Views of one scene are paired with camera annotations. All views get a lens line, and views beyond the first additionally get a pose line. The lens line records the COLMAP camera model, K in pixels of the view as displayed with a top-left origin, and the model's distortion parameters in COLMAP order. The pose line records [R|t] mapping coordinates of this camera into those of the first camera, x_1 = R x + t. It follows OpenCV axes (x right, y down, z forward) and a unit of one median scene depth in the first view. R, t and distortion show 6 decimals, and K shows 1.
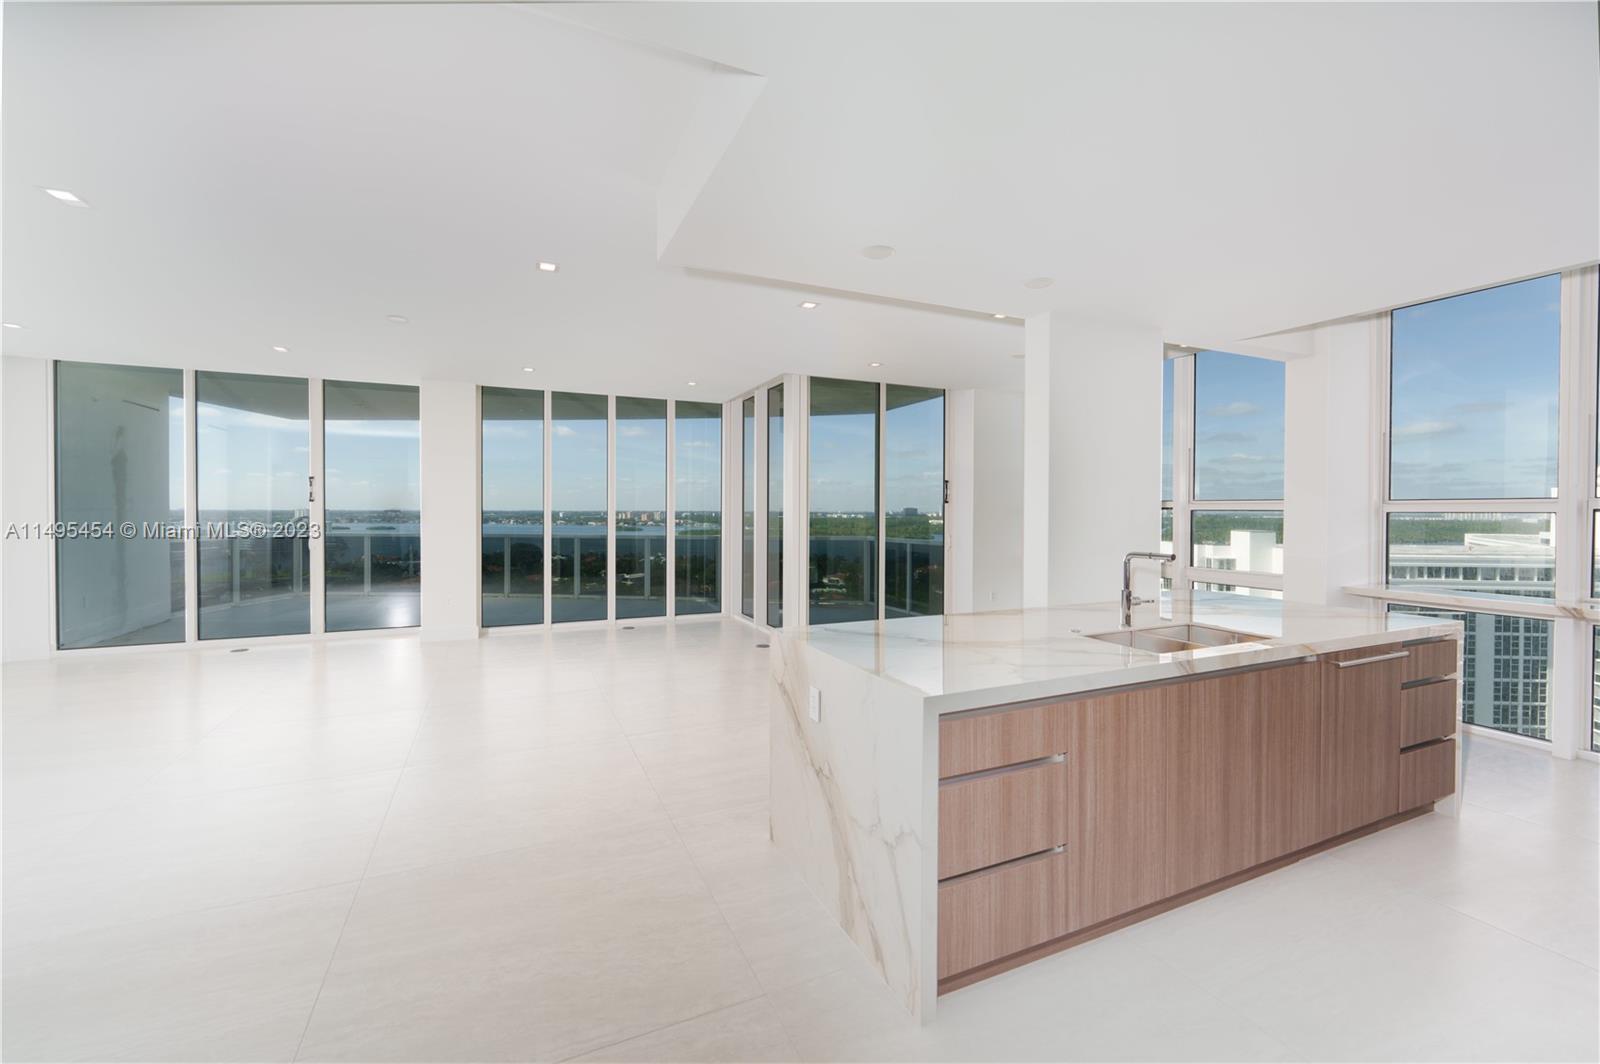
lens RADIAL K [[628.1, 0, 800.0], [0, 628.1, 532.0], [0, 0, 1]] dist [0.000025, 0.000000]
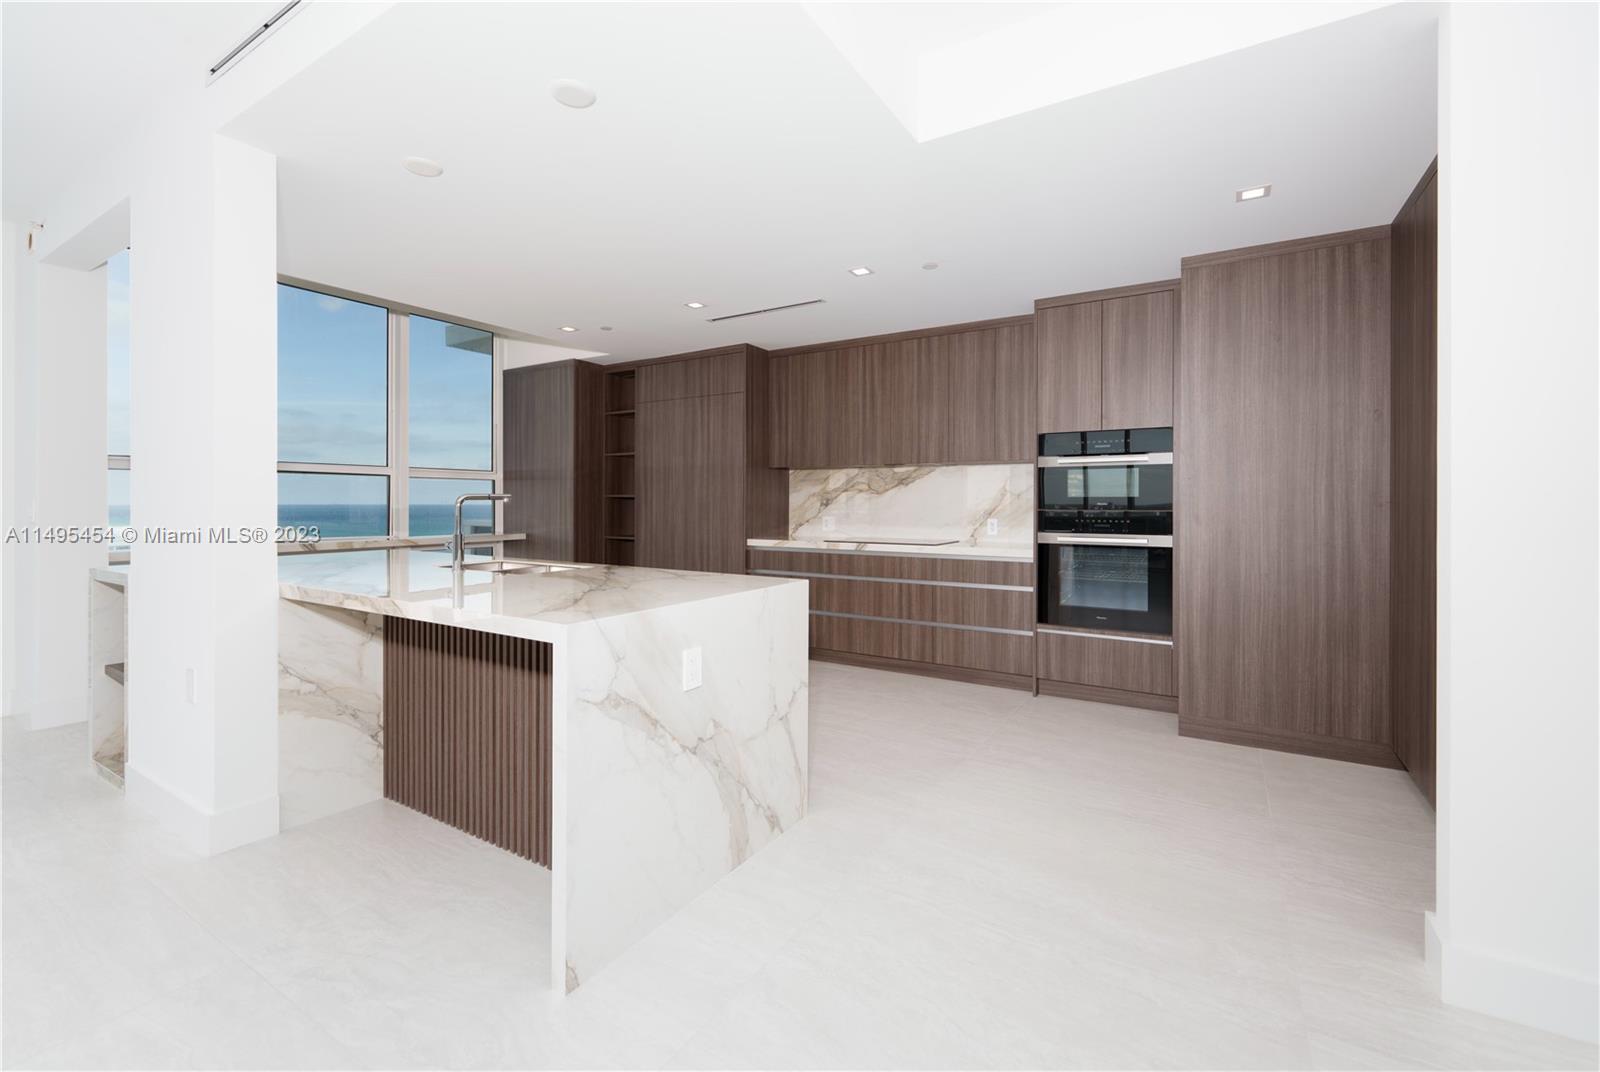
lens RADIAL K [[674.6, 0, 802.6], [0, 674.6, 502.0], [0, 0, 1]] dist [0.000390, 0.000021]
pose [[-0.567811, -0.010245, 0.823095, -0.847307], [-0.002611, 0.999940, 0.010645, 0.051955], [-0.823155, 0.003895, -0.567804, 1.502966]]
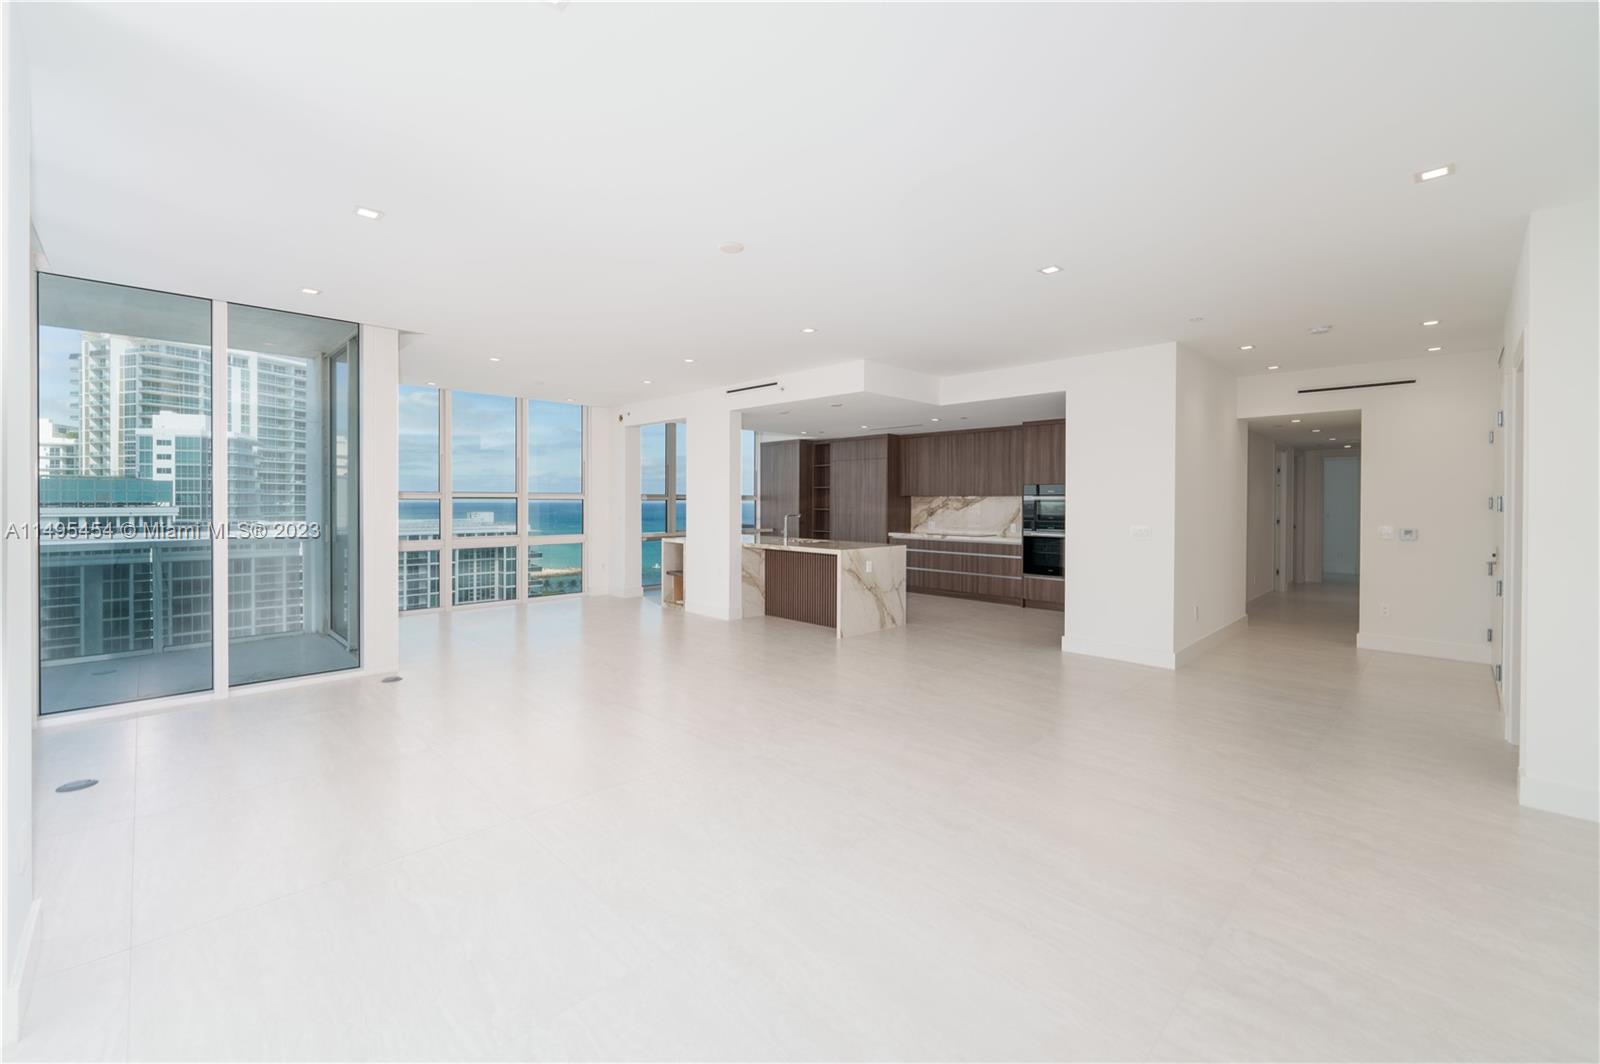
lens RADIAL K [[674.6, 0, 802.6], [0, 674.6, 498.0], [0, 0, 1]] dist [0.000390, 0.000021]
pose [[-0.374542, -0.008402, 0.927172, -3.011676], [-0.002735, 0.999965, 0.007957, -0.074844], [-0.927206, 0.000444, -0.374552, 2.682047]]
